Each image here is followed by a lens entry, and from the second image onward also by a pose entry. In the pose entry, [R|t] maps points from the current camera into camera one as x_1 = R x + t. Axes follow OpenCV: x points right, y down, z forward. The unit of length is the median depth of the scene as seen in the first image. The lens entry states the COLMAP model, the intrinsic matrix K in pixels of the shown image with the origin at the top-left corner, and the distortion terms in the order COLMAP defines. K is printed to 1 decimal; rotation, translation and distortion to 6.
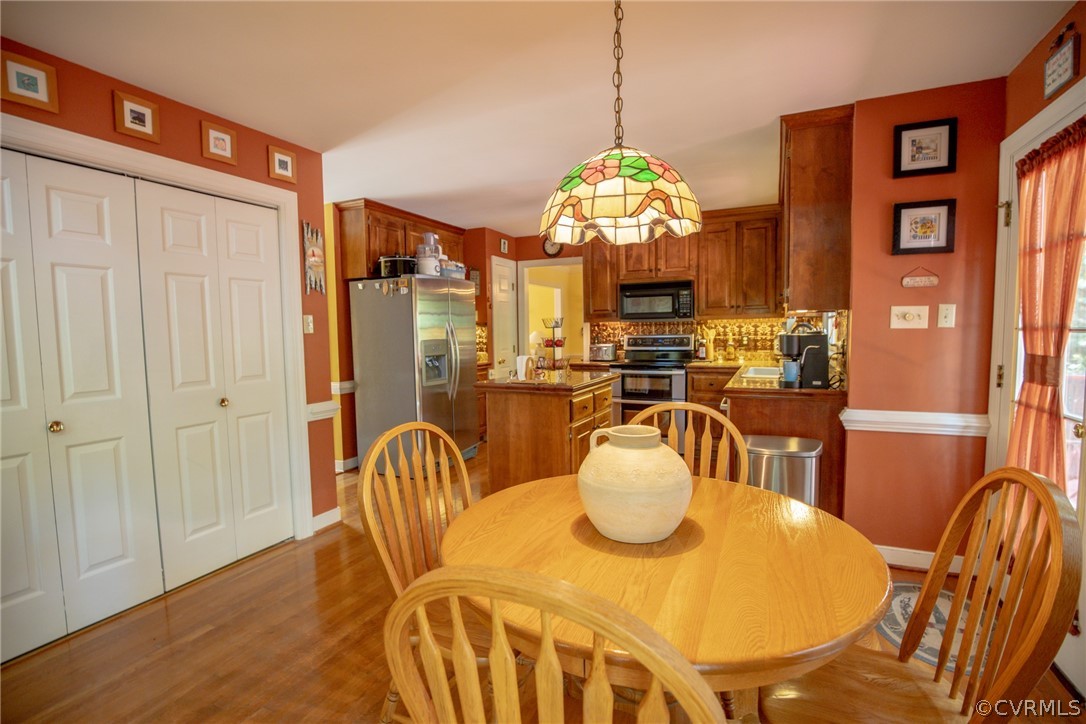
lens RADIAL K [[498.1, 0, 548.0], [0, 498.1, 363.4], [0, 0, 1]] dist [-0.031885, 0.004473]
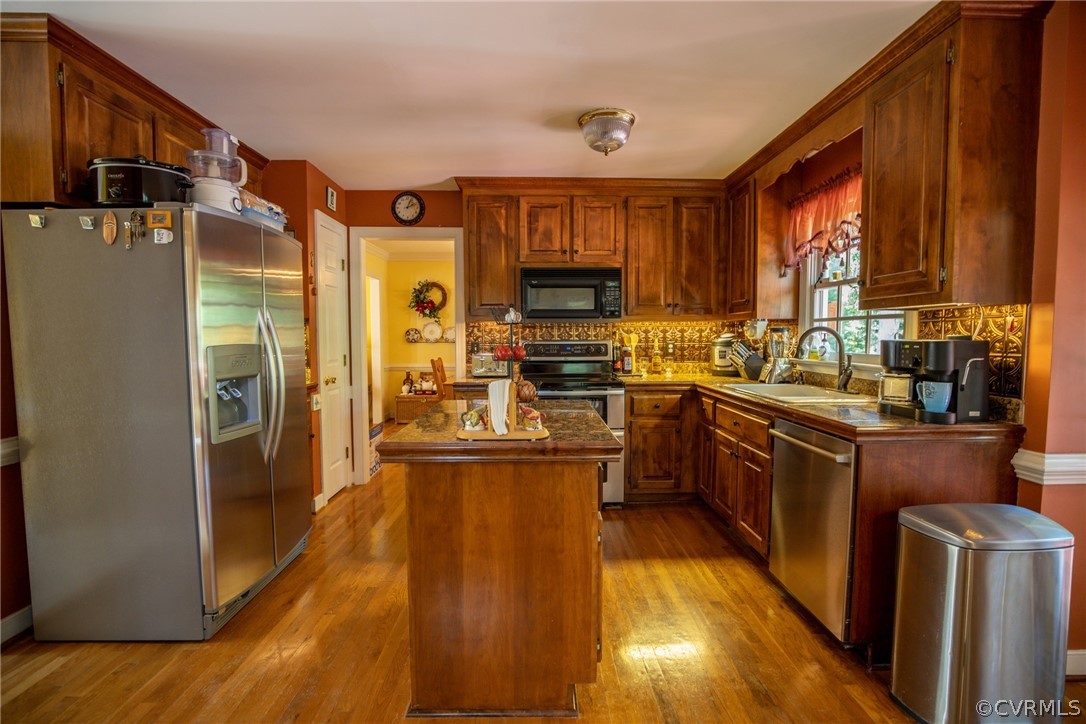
lens RADIAL K [[498.1, 0, 546.6], [0, 498.1, 363.9], [0, 0, 1]] dist [-0.031885, 0.004473]
pose [[0.898678, -0.010911, 0.438474, -0.146012], [0.016653, 0.999819, -0.009252, -0.017553], [-0.438293, 0.015616, 0.898696, 0.381599]]
